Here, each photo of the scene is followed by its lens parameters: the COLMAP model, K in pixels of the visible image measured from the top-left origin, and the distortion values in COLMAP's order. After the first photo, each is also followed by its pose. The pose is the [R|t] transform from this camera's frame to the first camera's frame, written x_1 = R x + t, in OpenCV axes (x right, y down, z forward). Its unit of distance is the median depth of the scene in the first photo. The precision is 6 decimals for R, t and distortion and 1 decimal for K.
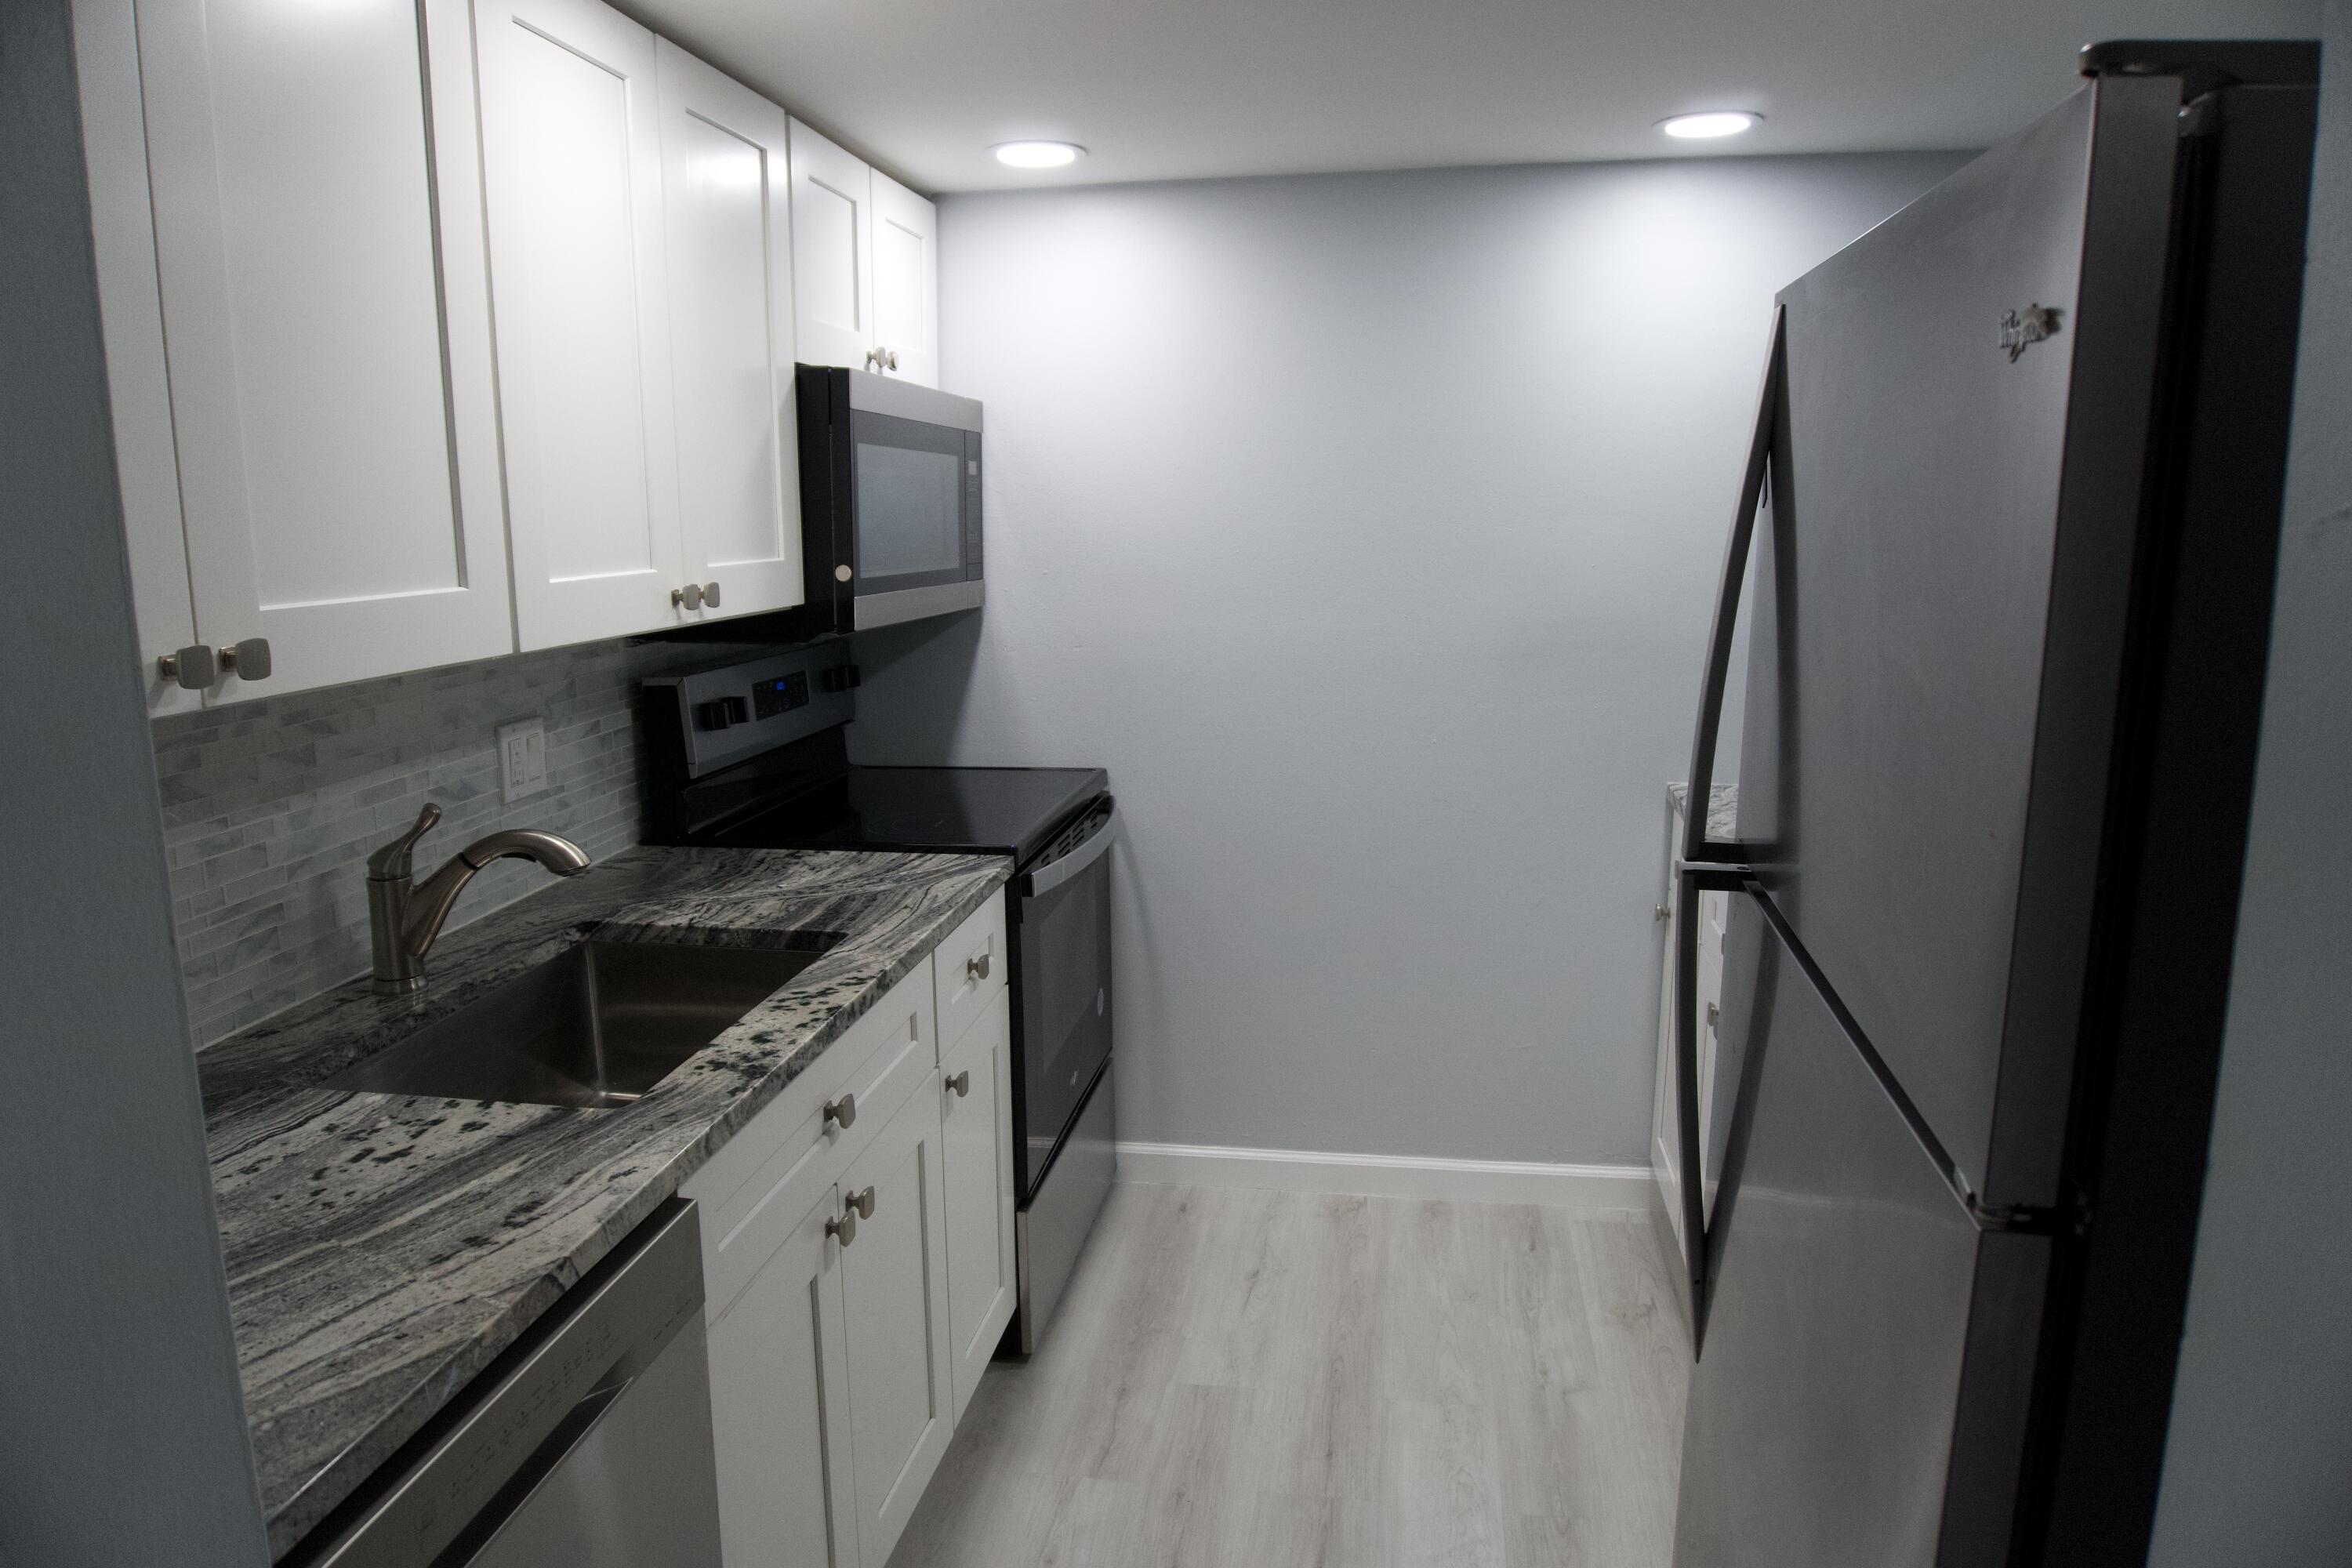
lens RADIAL K [[1575.5, 0, 1171.5], [0, 1575.5, 777.7], [0, 0, 1]] dist [-0.049288, -0.004708]
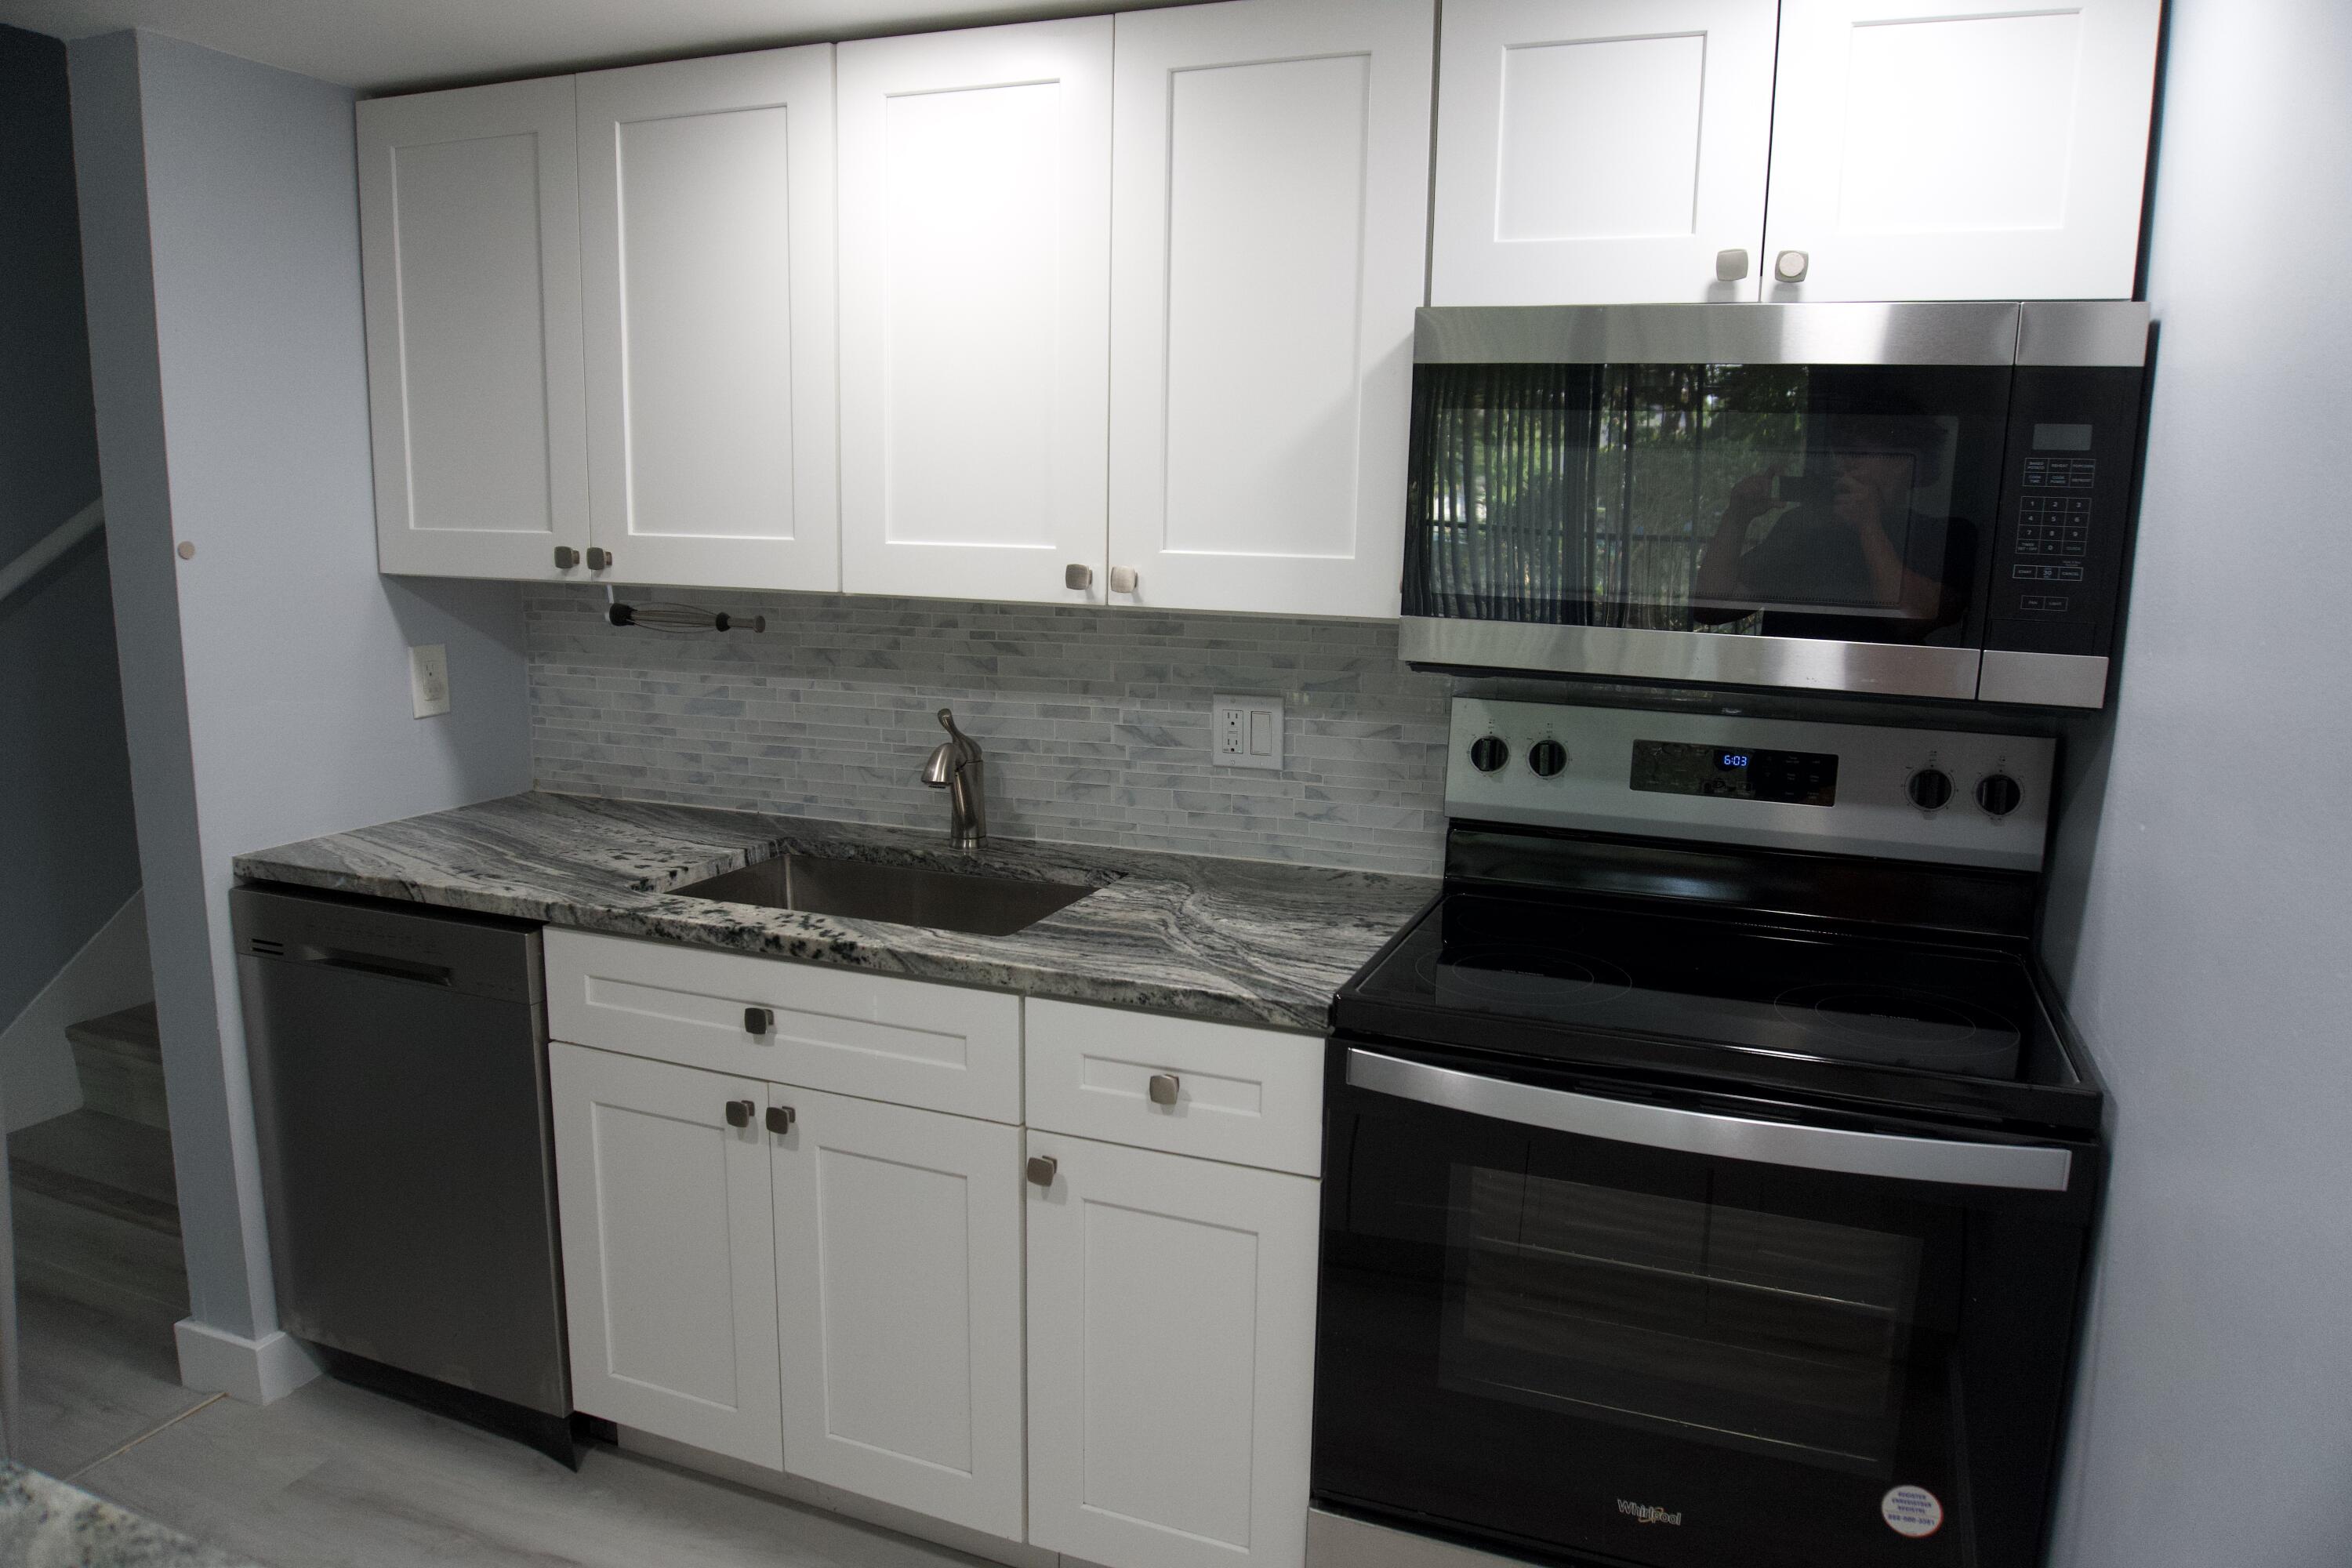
lens RADIAL K [[1575.5, 0, 1170.2], [0, 1575.5, 795.1], [0, 0, 1]] dist [-0.049288, -0.004708]
pose [[-0.219936, 0.184644, -0.957880, 0.682802], [-0.186794, 0.955783, 0.227129, -0.222906], [0.957463, 0.228880, -0.175721, 1.266609]]
